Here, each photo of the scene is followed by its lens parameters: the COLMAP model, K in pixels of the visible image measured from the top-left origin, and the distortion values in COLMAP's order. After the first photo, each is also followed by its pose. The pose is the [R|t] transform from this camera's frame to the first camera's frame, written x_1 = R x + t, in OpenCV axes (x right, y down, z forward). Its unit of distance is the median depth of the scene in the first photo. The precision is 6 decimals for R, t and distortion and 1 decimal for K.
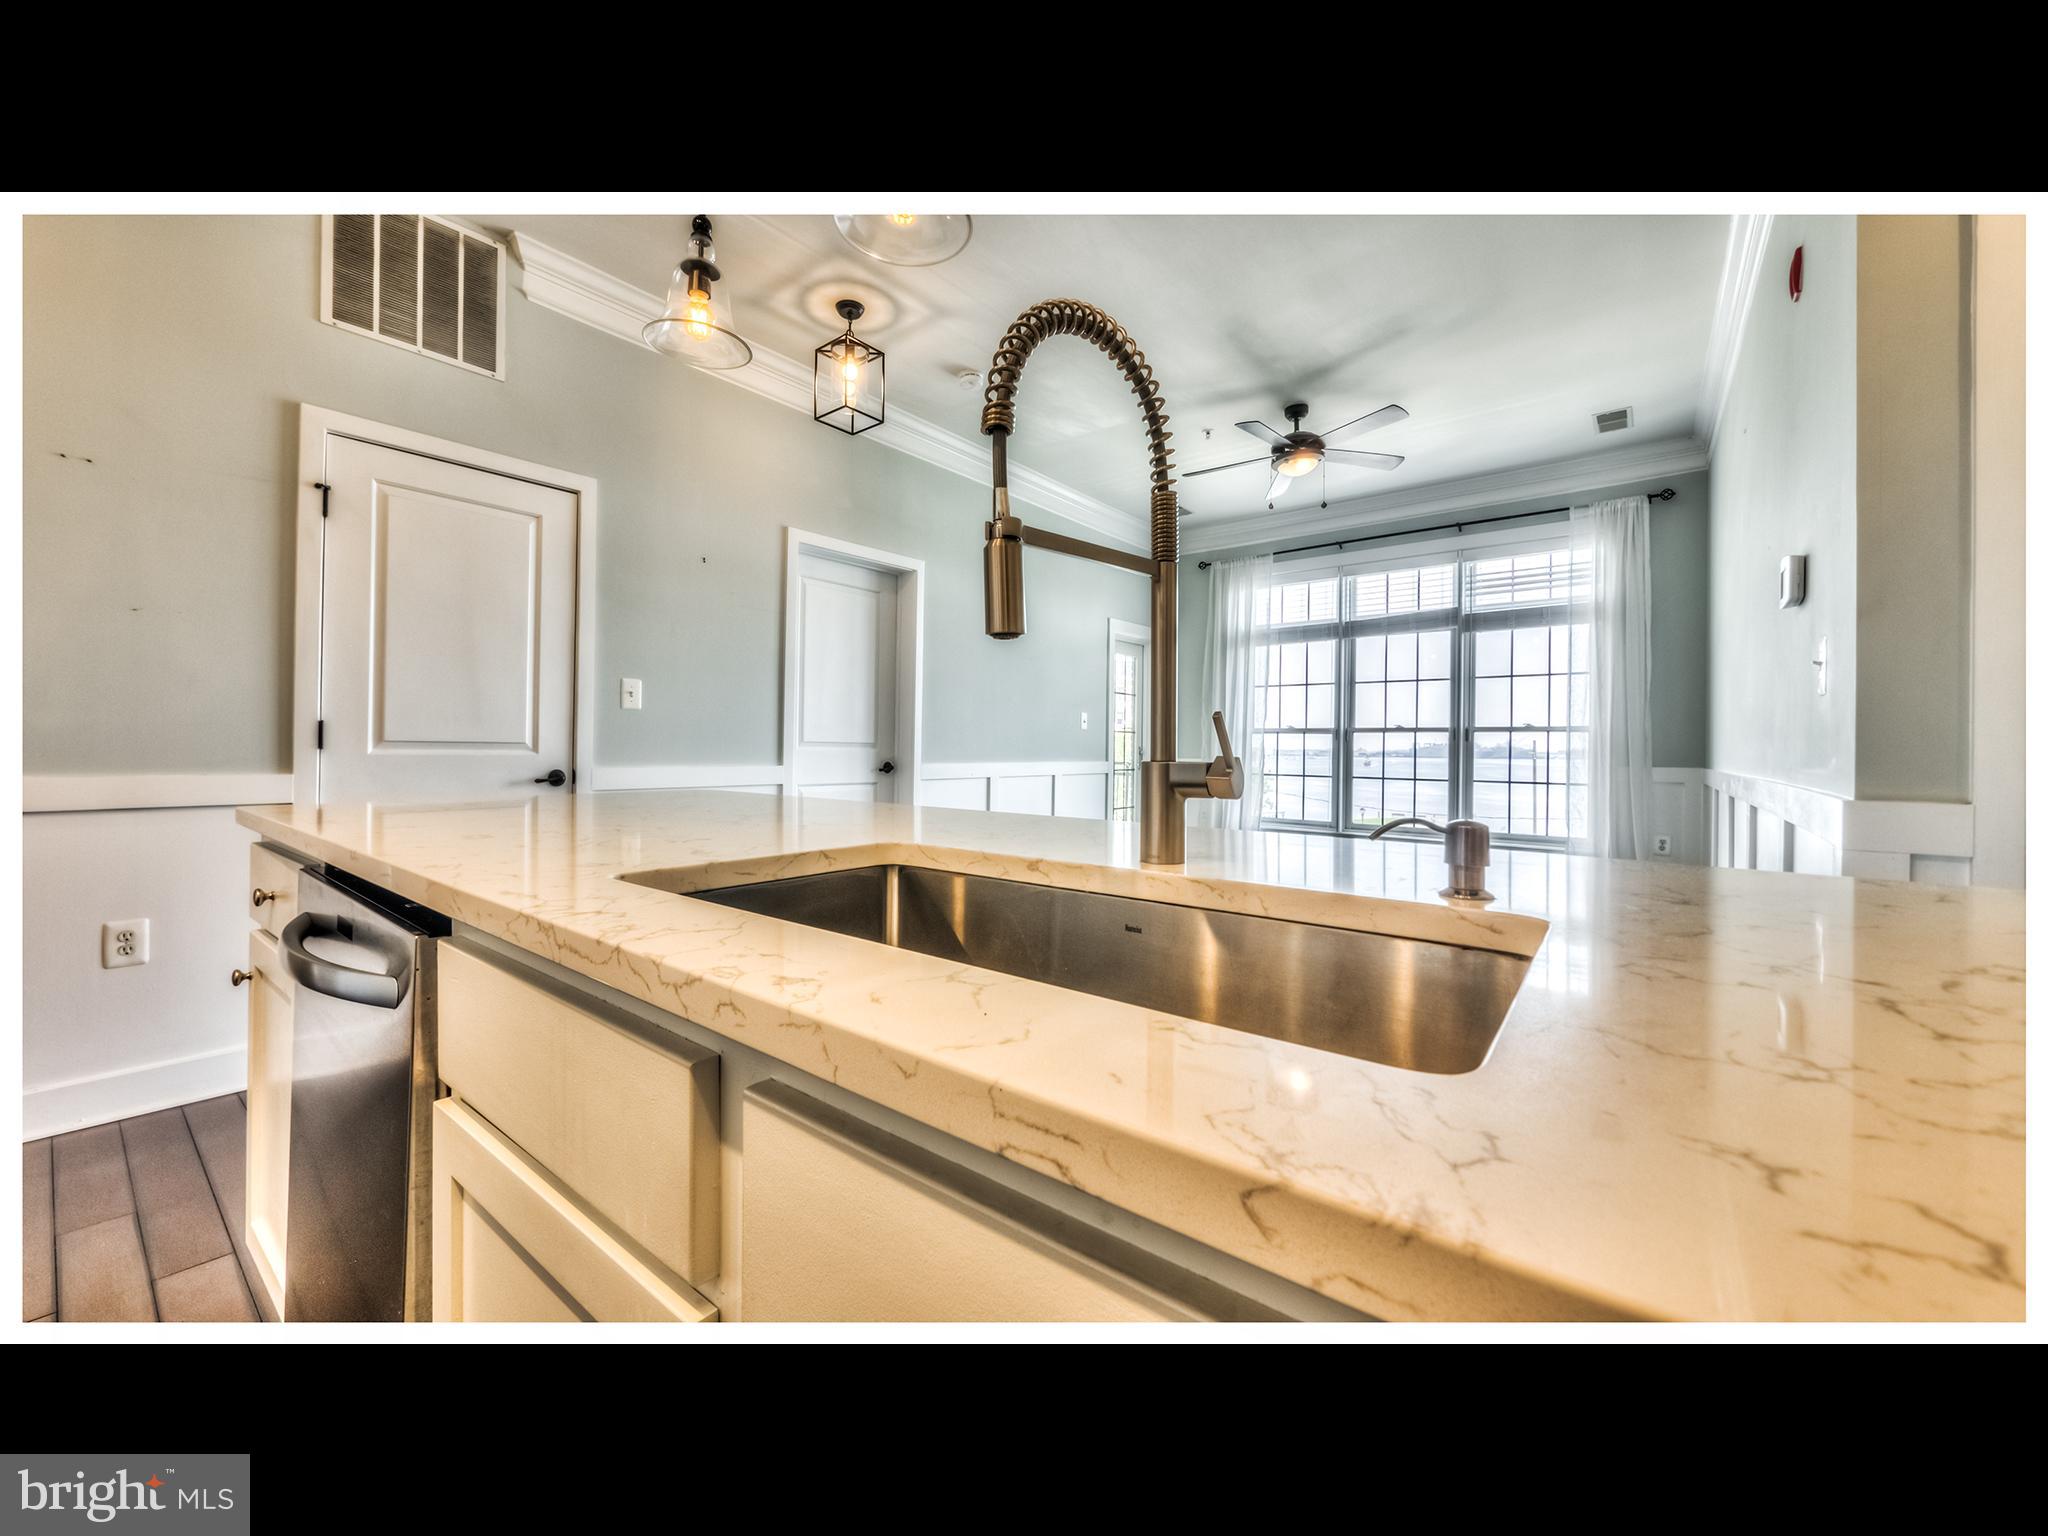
lens RADIAL K [[781.6, 0, 1004.4], [0, 781.6, 746.1], [0, 0, 1]] dist [-0.003728, 0.001769]
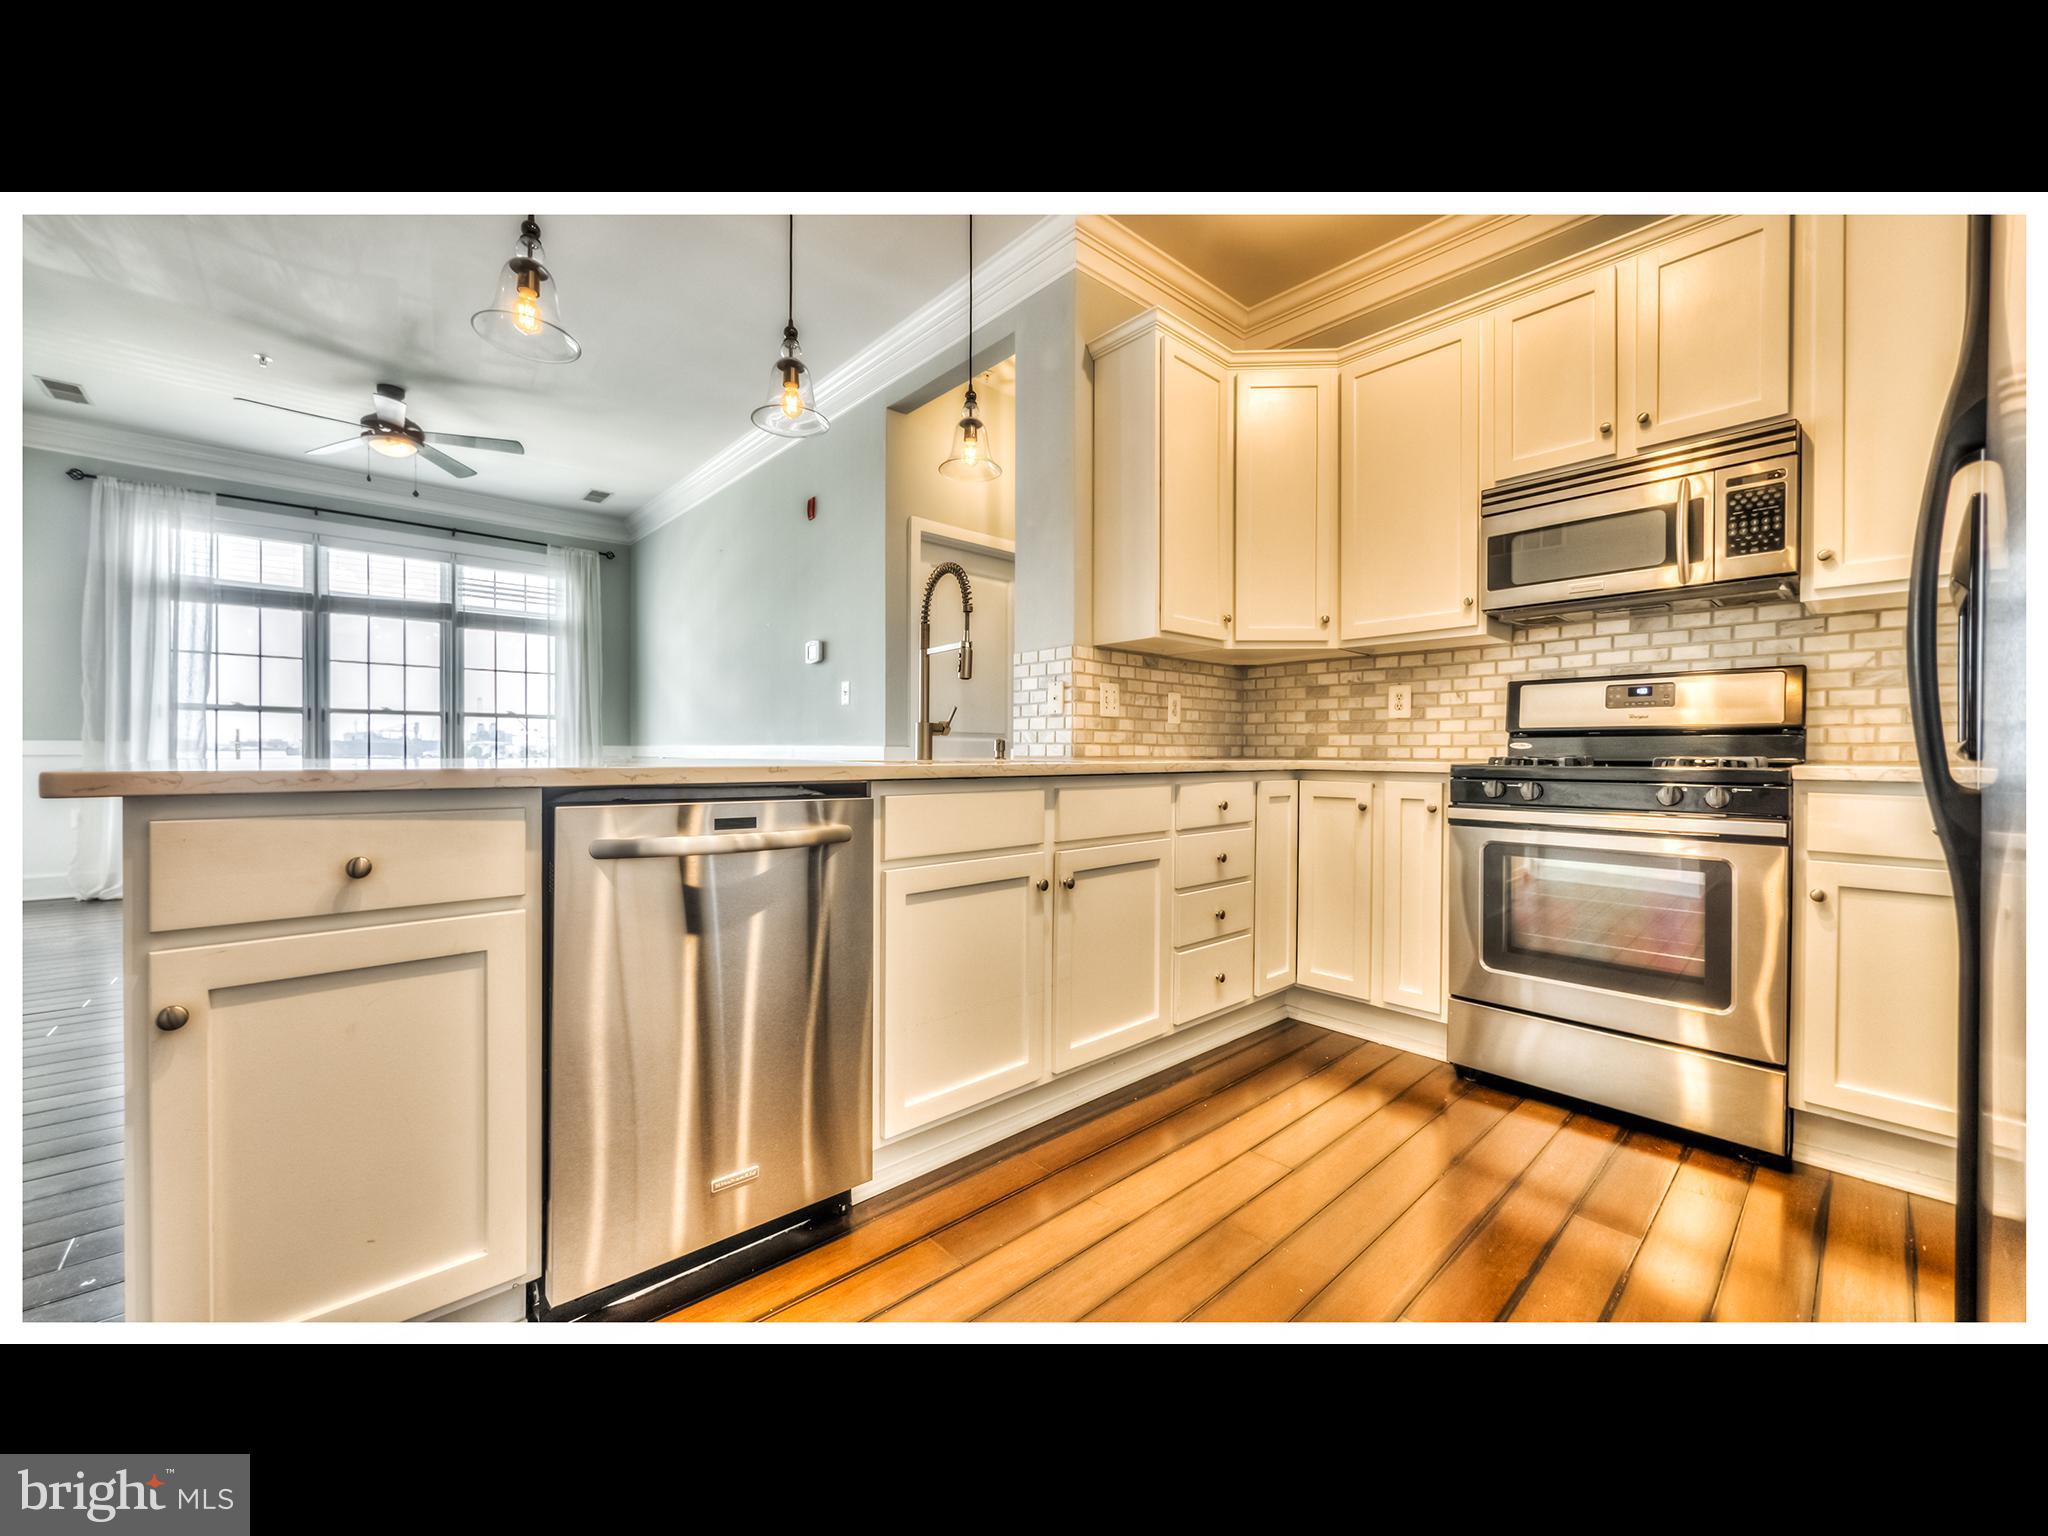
lens RADIAL K [[781.6, 0, 1000.8], [0, 781.6, 757.3], [0, 0, 1]] dist [-0.003728, 0.001769]
pose [[0.172334, -0.017258, 0.984887, -0.464873], [-0.007339, 0.999796, 0.018803, 0.016417], [-0.985011, -0.010468, 0.172172, 0.046020]]
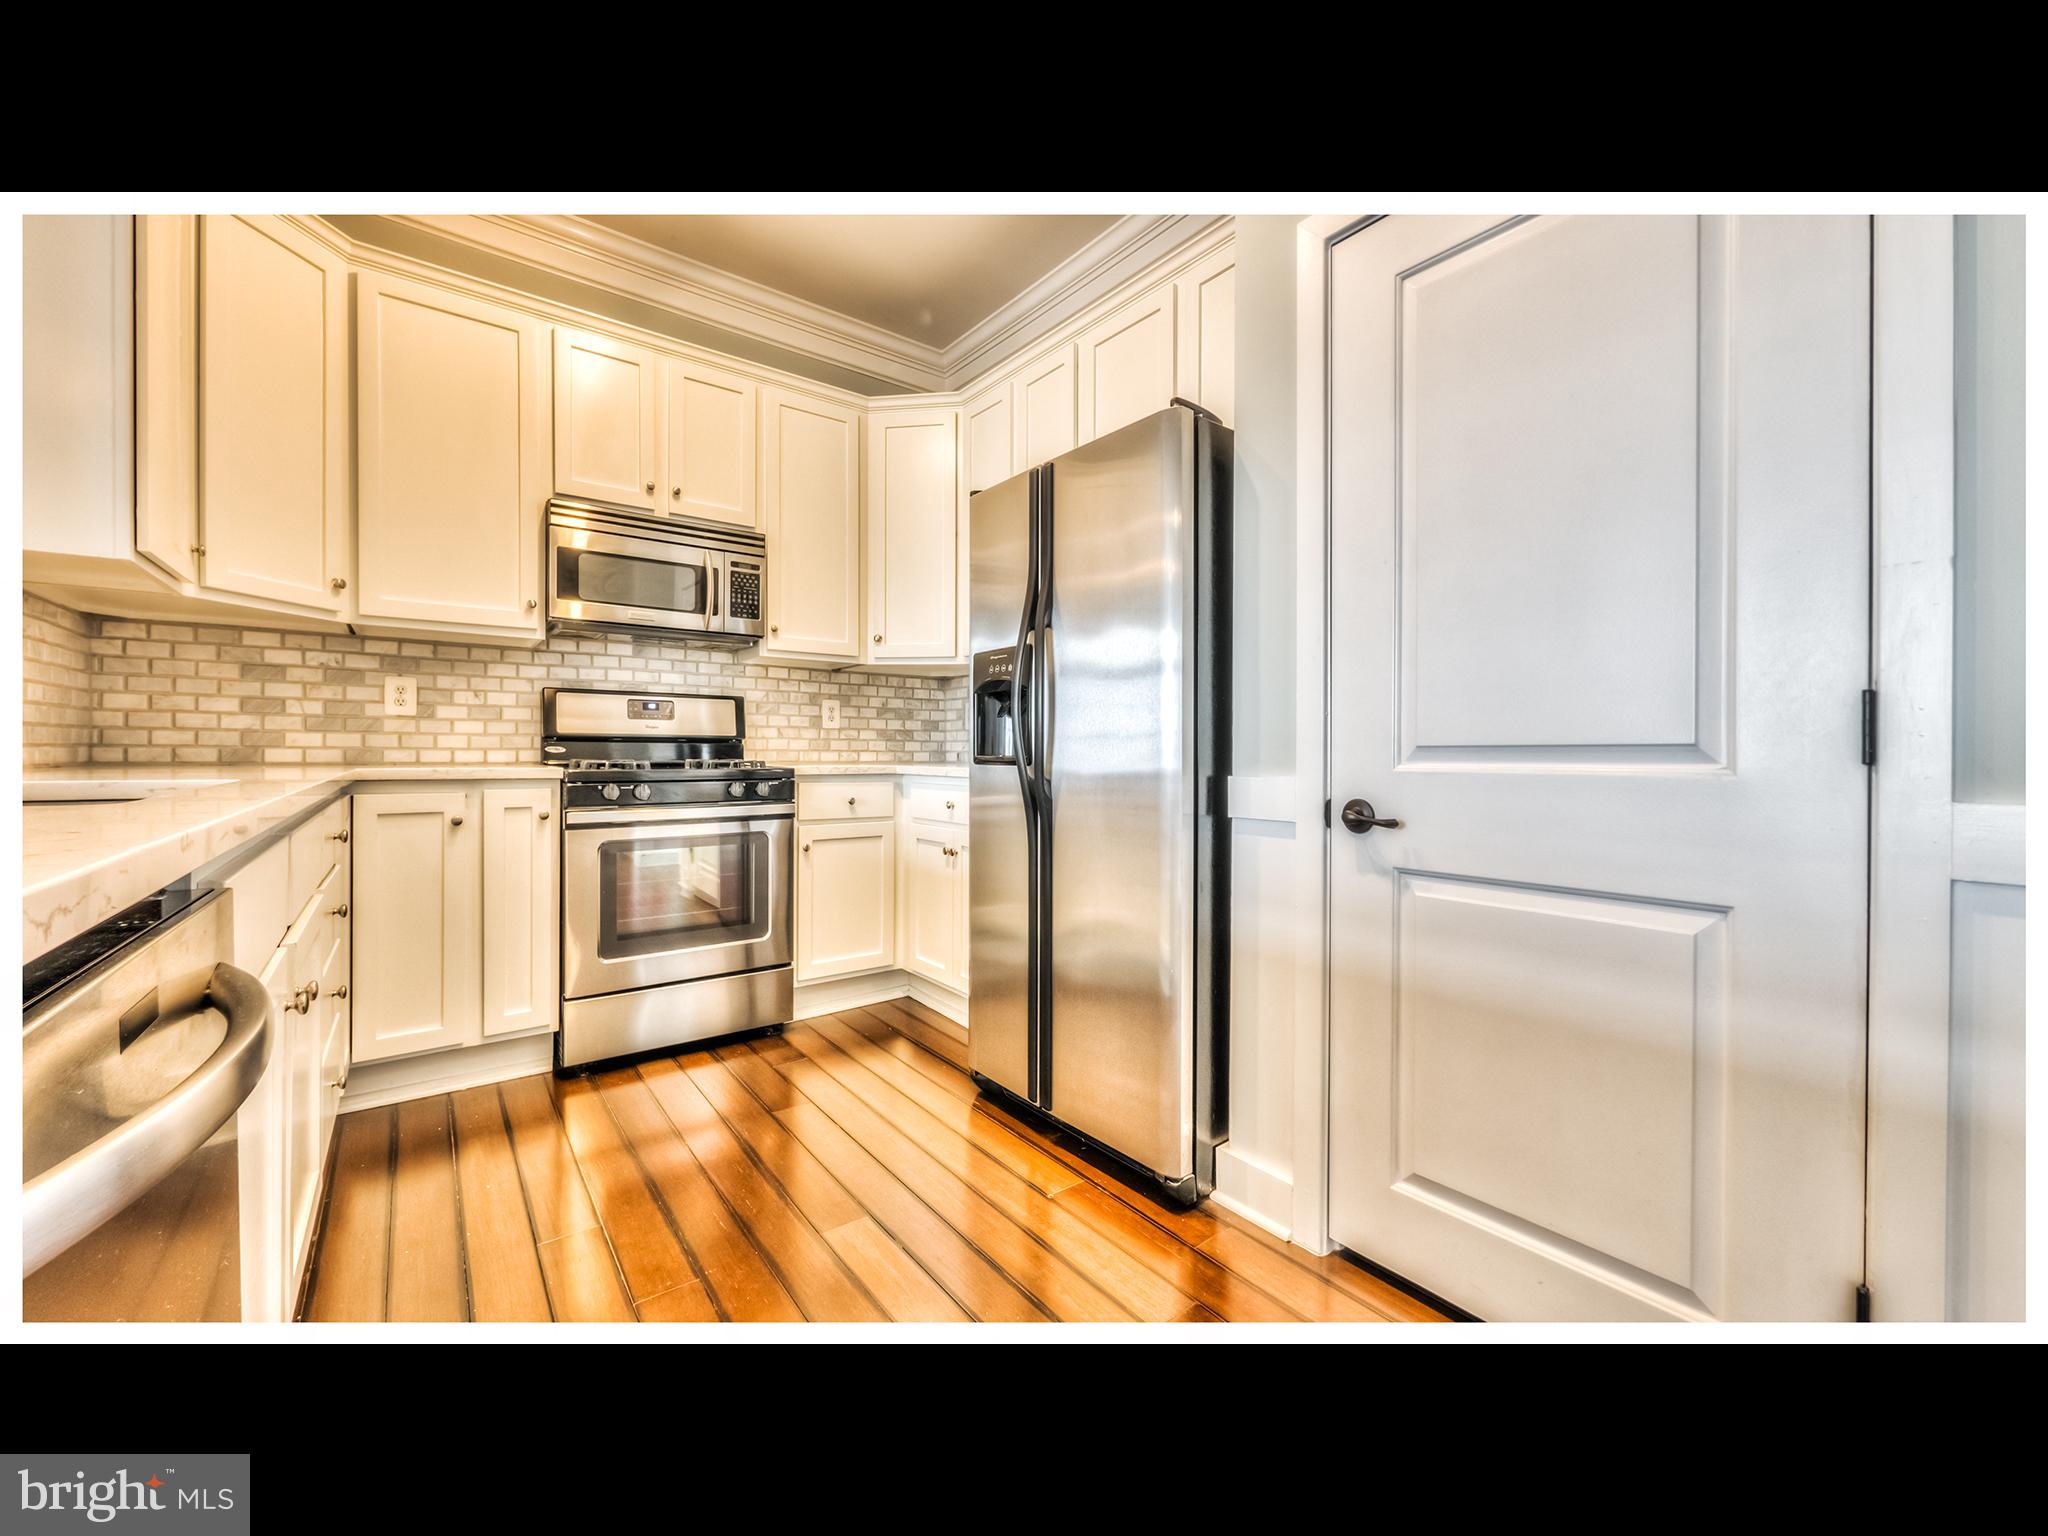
lens RADIAL K [[781.6, 0, 1012.0], [0, 781.6, 753.9], [0, 0, 1]] dist [-0.003728, 0.001769]
pose [[-0.973022, -0.020119, 0.229835, -0.310331], [-0.020316, 0.999792, 0.001508, 0.011043], [-0.229818, -0.003202, -0.973228, 0.279673]]
